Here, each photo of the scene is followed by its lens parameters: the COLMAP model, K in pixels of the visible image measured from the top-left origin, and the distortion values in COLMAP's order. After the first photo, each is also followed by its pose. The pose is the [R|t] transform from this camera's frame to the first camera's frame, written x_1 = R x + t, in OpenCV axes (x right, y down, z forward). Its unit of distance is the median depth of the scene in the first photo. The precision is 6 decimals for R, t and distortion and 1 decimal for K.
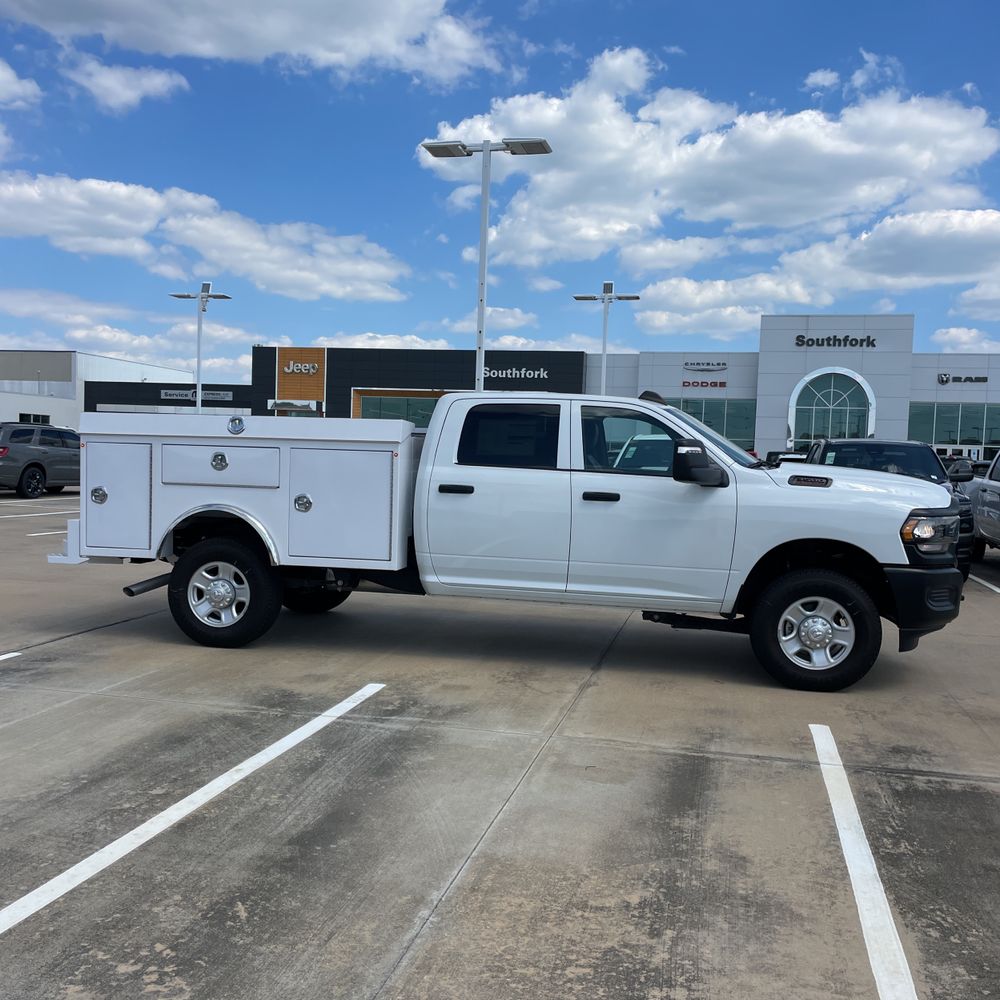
lens RADIAL K [[1002.5, 0, 509.8], [0, 1002.5, 483.2], [0, 0, 1]] dist [0.095312, -0.137672]
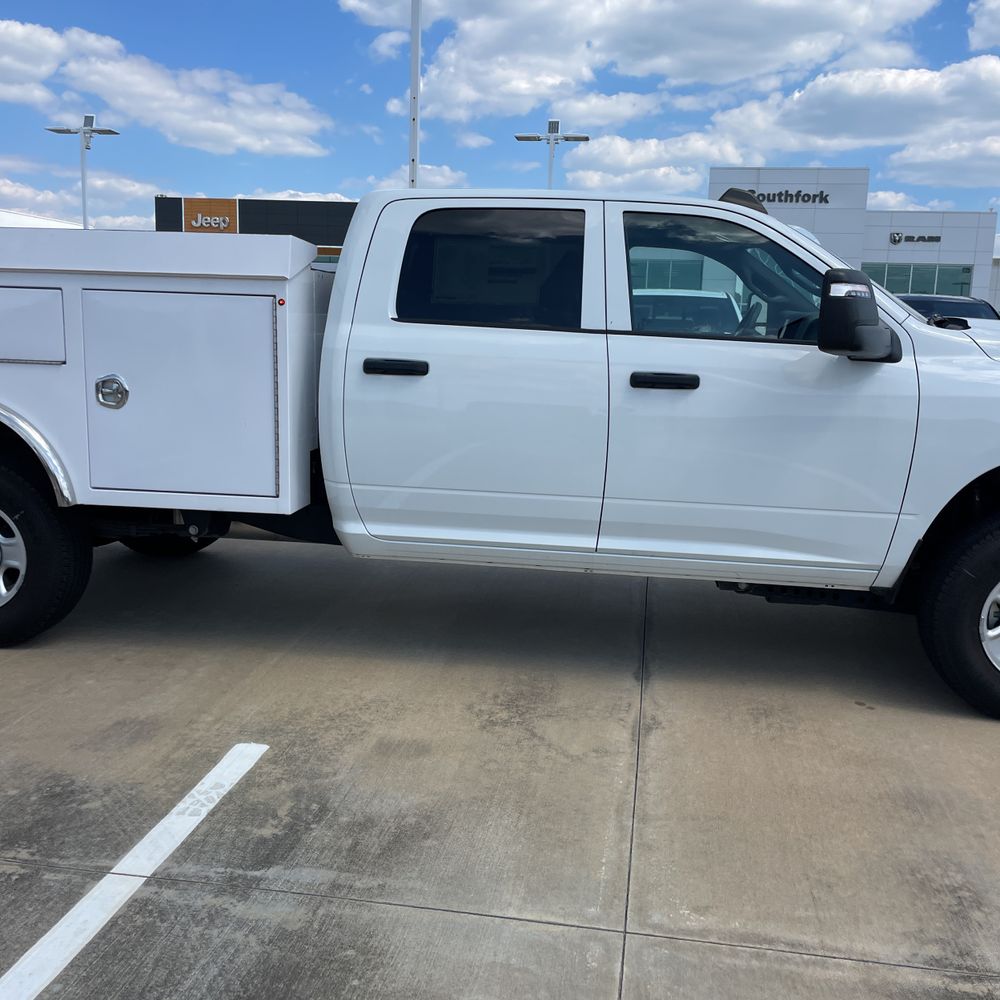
lens RADIAL K [[1002.5, 0, 509.8], [0, 1002.5, 483.2], [0, 0, 1]] dist [0.095312, -0.137672]
pose [[0.997654, -0.010796, 0.067602, -0.029918], [0.001813, 0.991306, 0.131562, -0.003365], [-0.068434, -0.131131, 0.989000, 0.454943]]
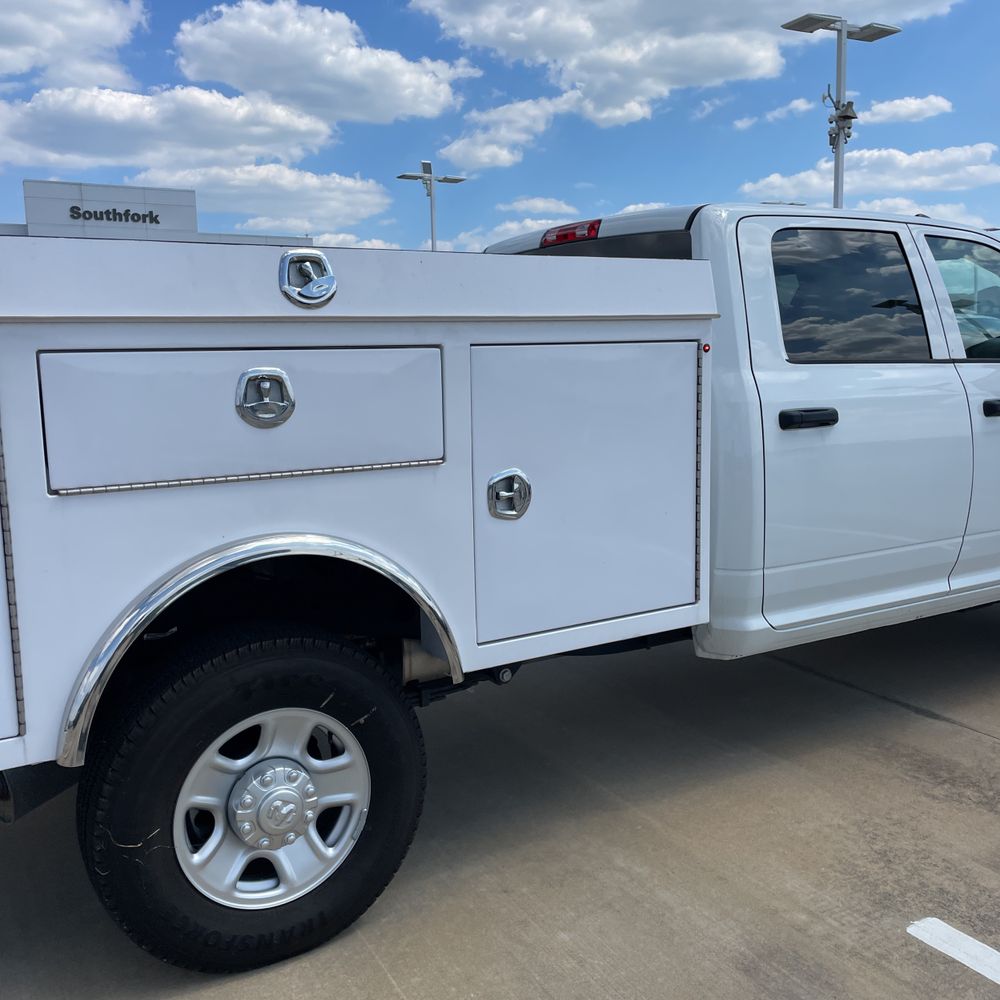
lens RADIAL K [[1004.4, 0, 491.4], [0, 1004.4, 486.6], [0, 0, 1]] dist [0.082096, -0.120435]
pose [[0.749873, -0.135261, 0.647607, -0.461129], [0.060558, 0.988801, 0.136402, -0.034653], [-0.658804, -0.063066, 0.749666, 0.762118]]
